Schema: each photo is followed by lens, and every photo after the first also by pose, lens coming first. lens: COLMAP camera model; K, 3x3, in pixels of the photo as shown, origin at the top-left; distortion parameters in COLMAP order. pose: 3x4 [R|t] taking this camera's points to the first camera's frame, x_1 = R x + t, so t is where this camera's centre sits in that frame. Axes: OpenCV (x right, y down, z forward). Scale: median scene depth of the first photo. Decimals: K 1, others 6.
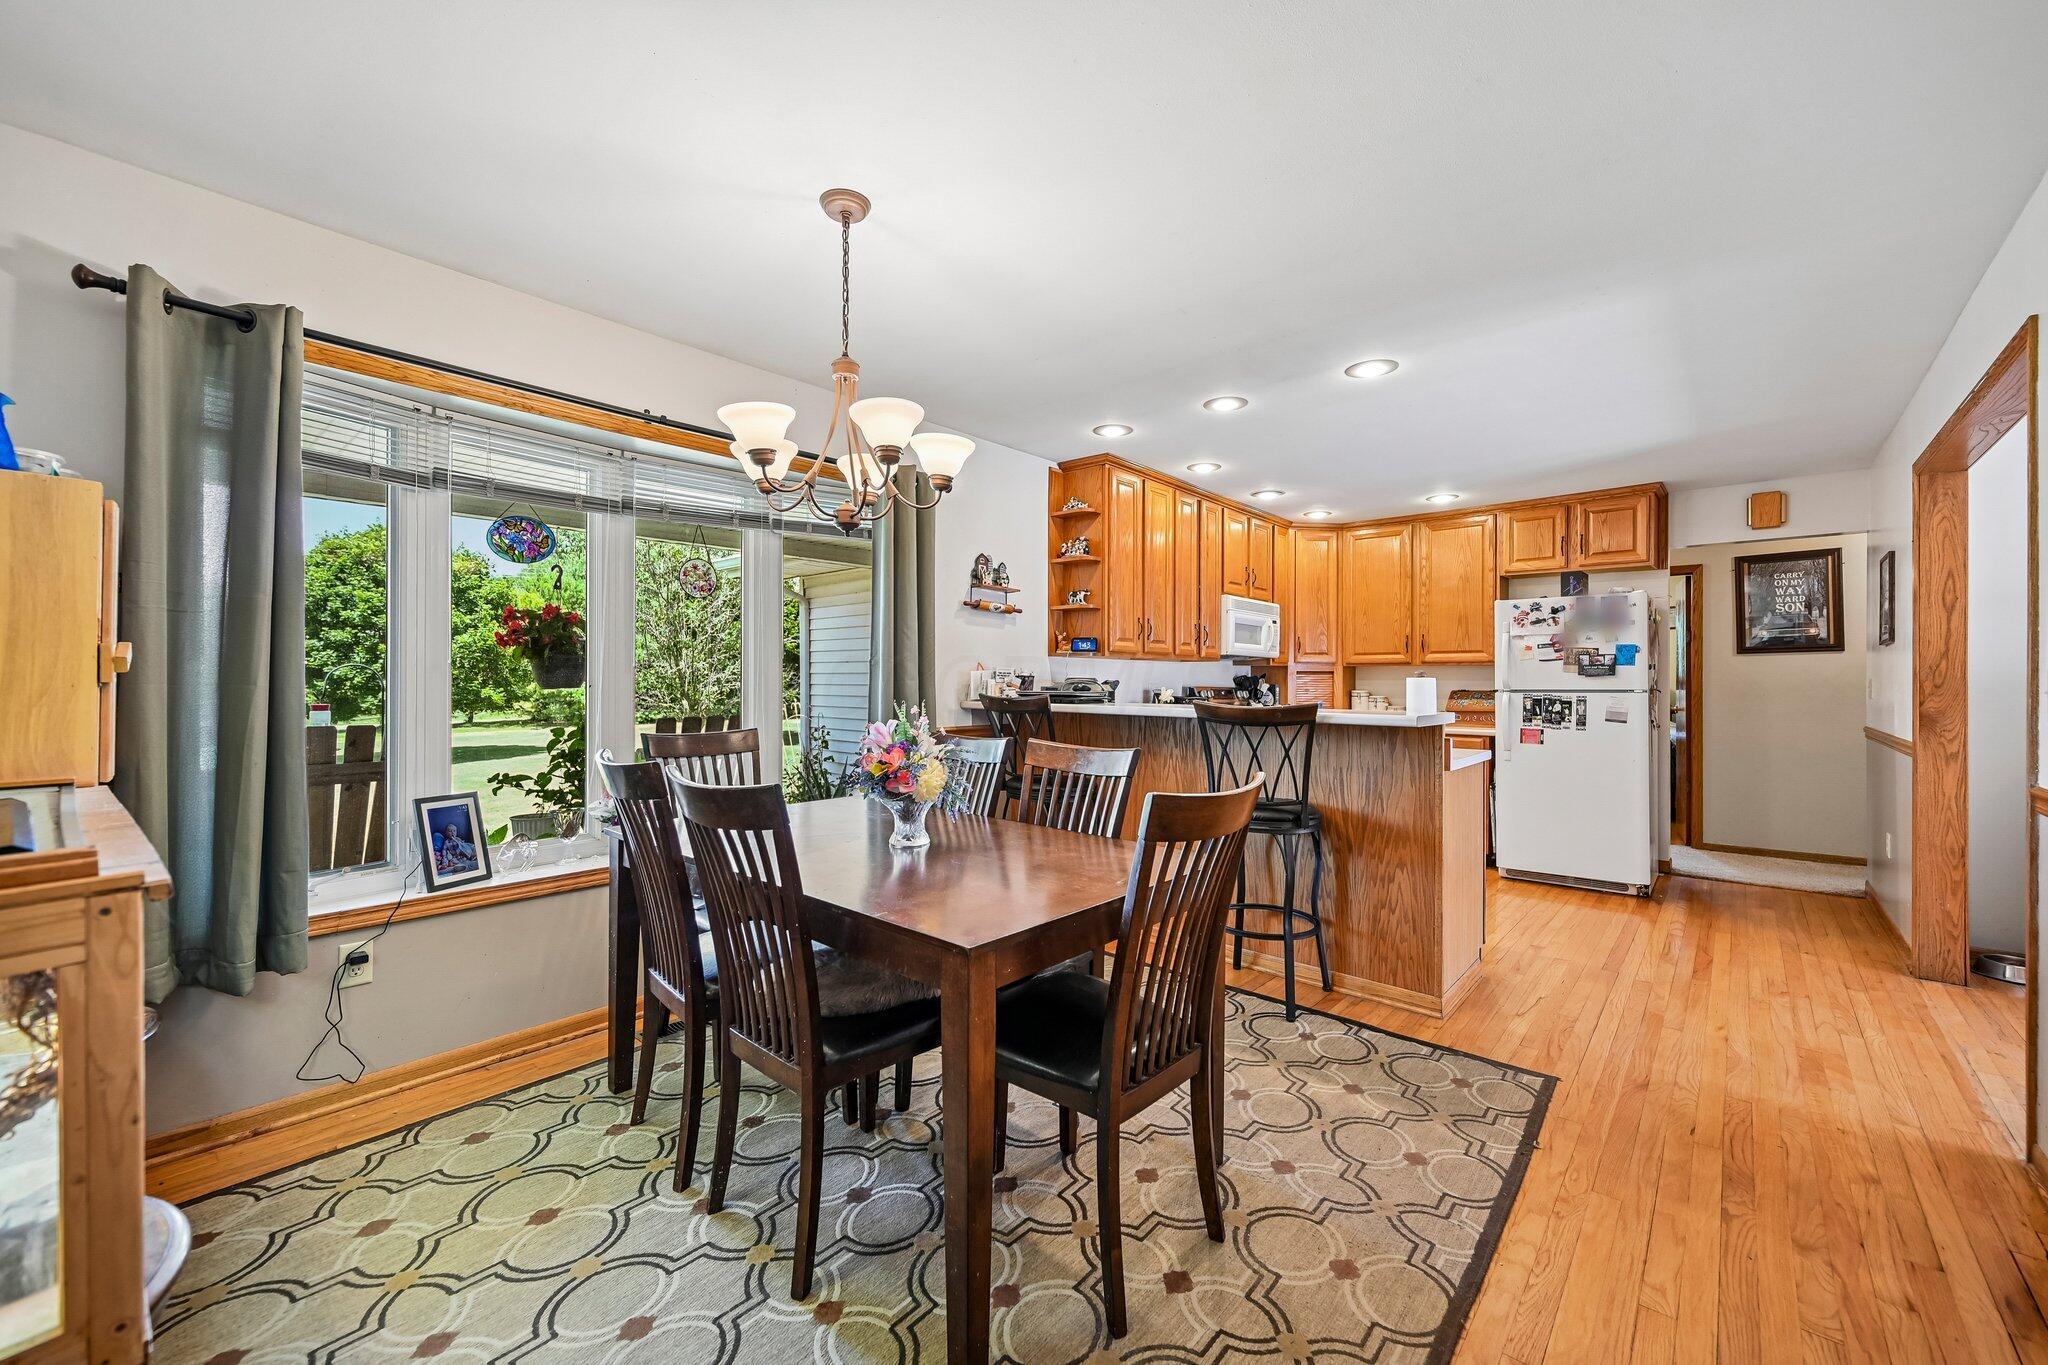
lens RADIAL K [[813.7, 0, 1027.4], [0, 813.7, 682.3], [0, 0, 1]] dist [-0.001552, 0.000513]
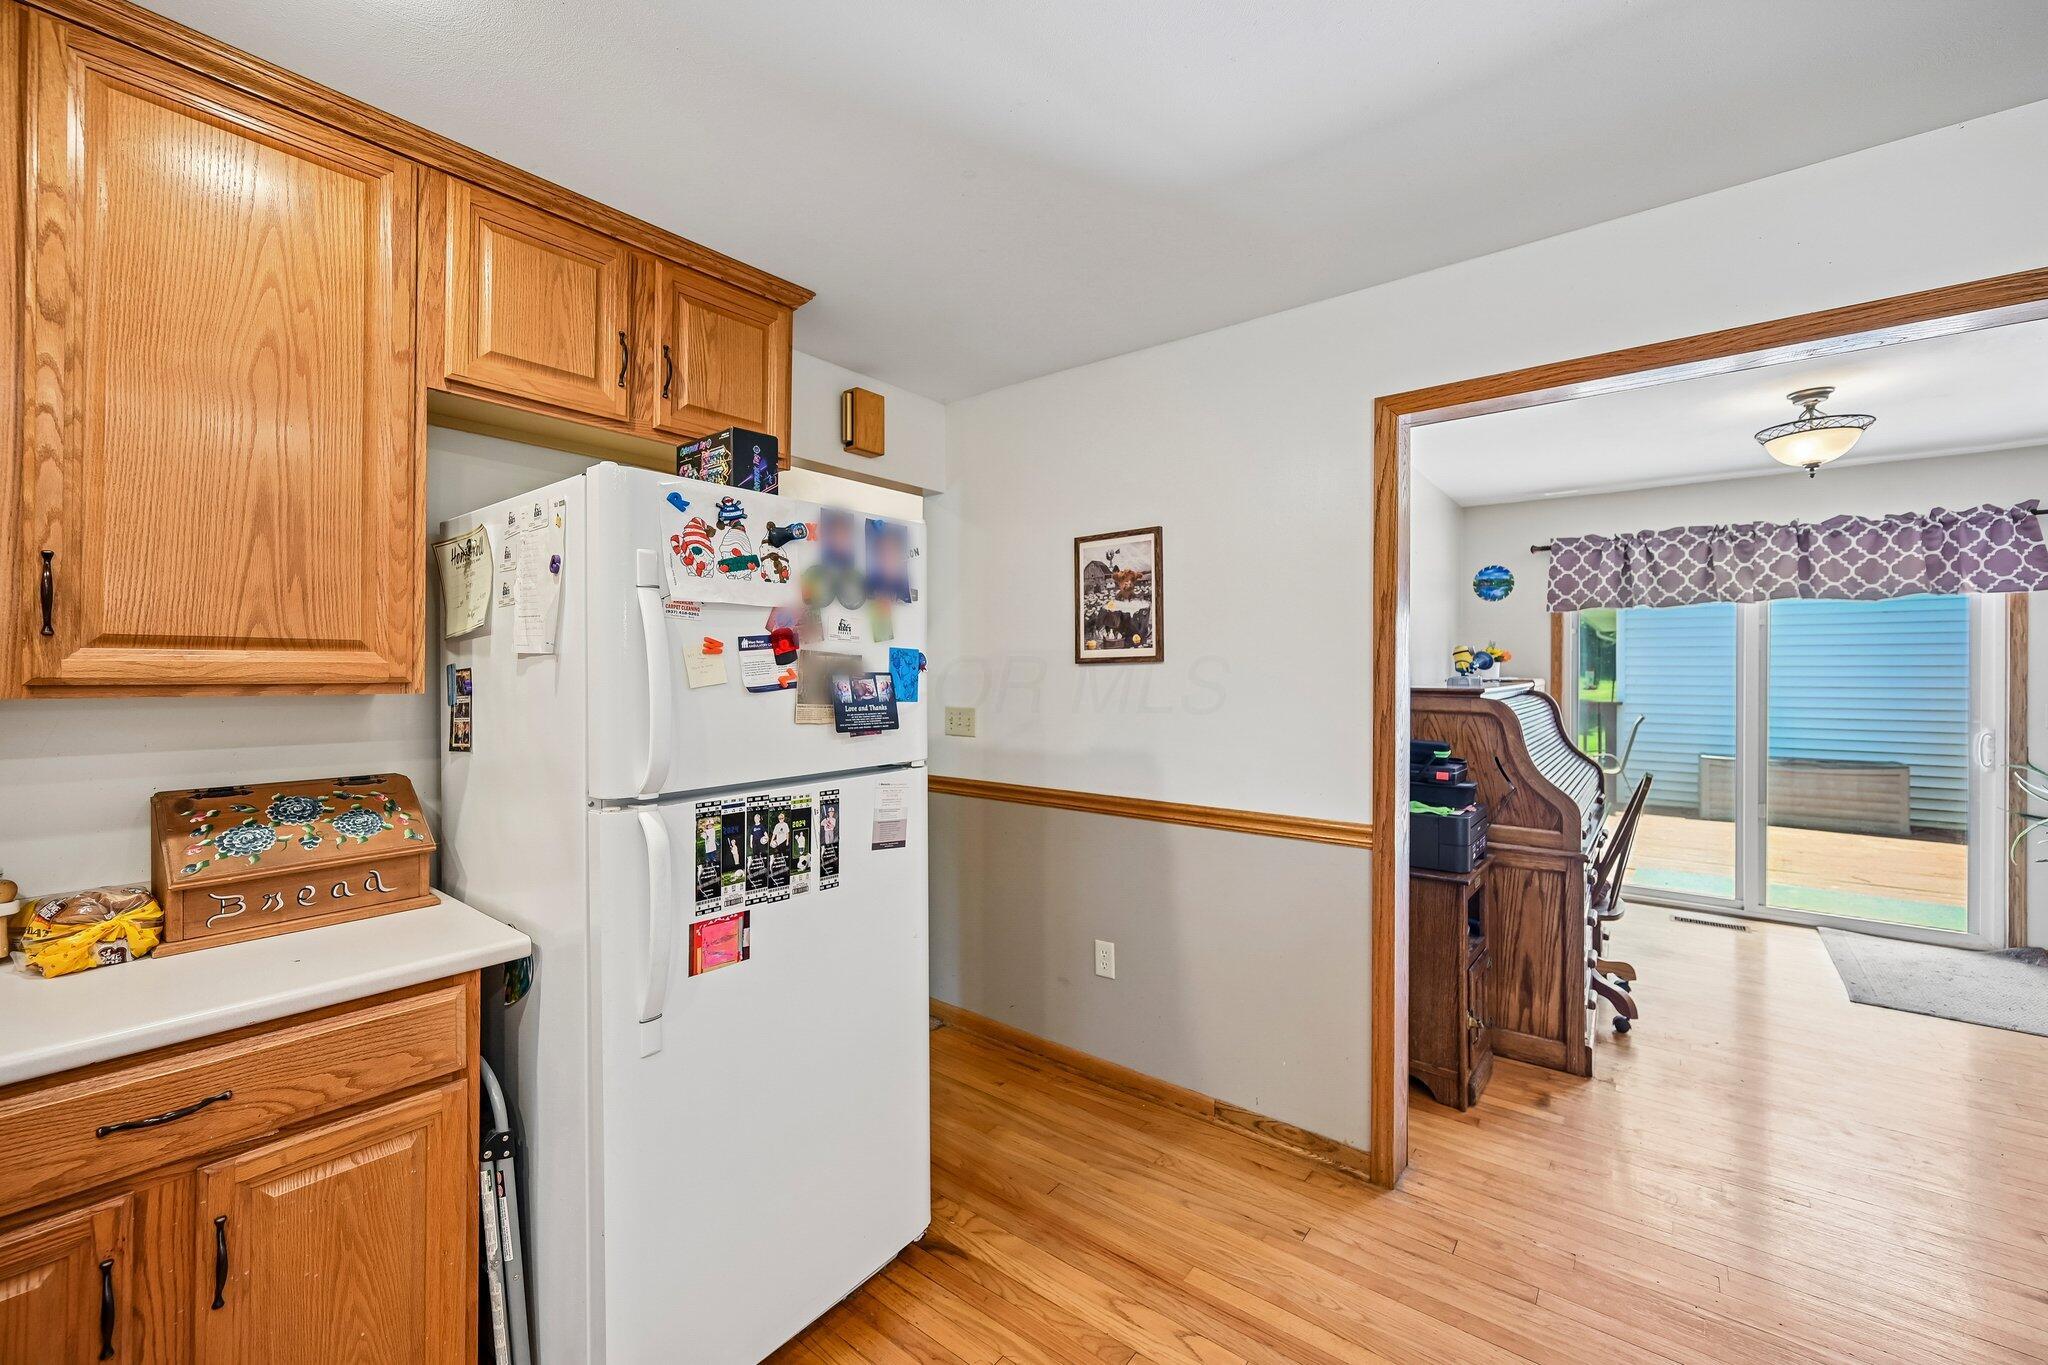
lens RADIAL K [[813.7, 0, 1033.3], [0, 813.7, 669.2], [0, 0, 1]] dist [-0.001552, 0.000513]
pose [[-0.061742, -0.000493, 0.998092, 0.318243], [-0.004045, 0.999992, 0.000243, -0.035270], [-0.998084, -0.004022, -0.061744, 0.915721]]
